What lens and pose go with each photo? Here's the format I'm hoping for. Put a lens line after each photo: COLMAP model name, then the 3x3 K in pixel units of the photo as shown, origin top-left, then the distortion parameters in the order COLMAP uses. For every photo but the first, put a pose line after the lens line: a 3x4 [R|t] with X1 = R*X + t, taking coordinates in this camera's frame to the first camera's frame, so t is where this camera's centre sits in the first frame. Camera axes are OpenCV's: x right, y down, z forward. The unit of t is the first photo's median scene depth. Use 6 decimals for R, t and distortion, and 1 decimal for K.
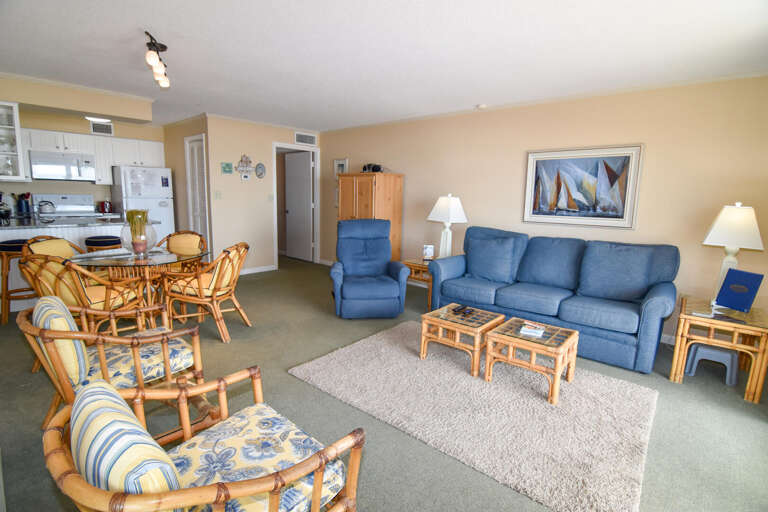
lens RADIAL K [[368.6, 0, 383.3], [0, 368.6, 257.7], [0, 0, 1]] dist [-0.030924, -0.000487]
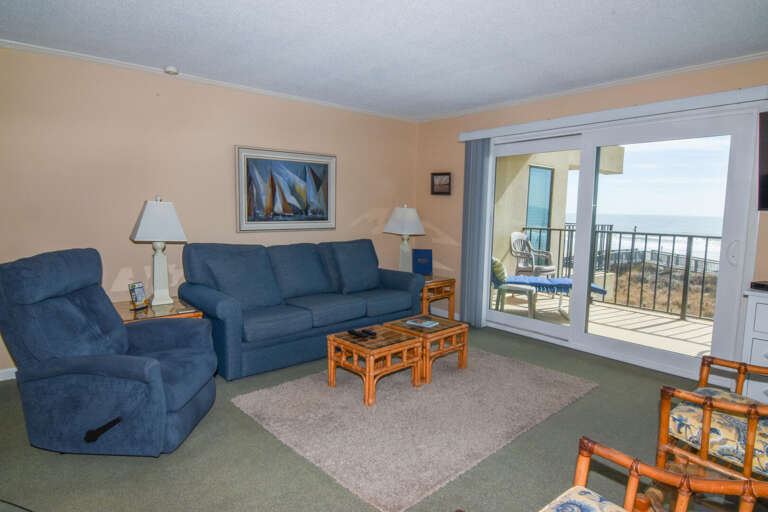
lens RADIAL K [[445.5, 0, 383.8], [0, 445.5, 256.5], [0, 0, 1]] dist [0.000079, -0.000037]
pose [[0.128458, -0.132312, 0.982849, -0.631655], [0.148946, 0.982393, 0.112783, -0.119466], [-0.980466, 0.131903, 0.145904, 0.612257]]
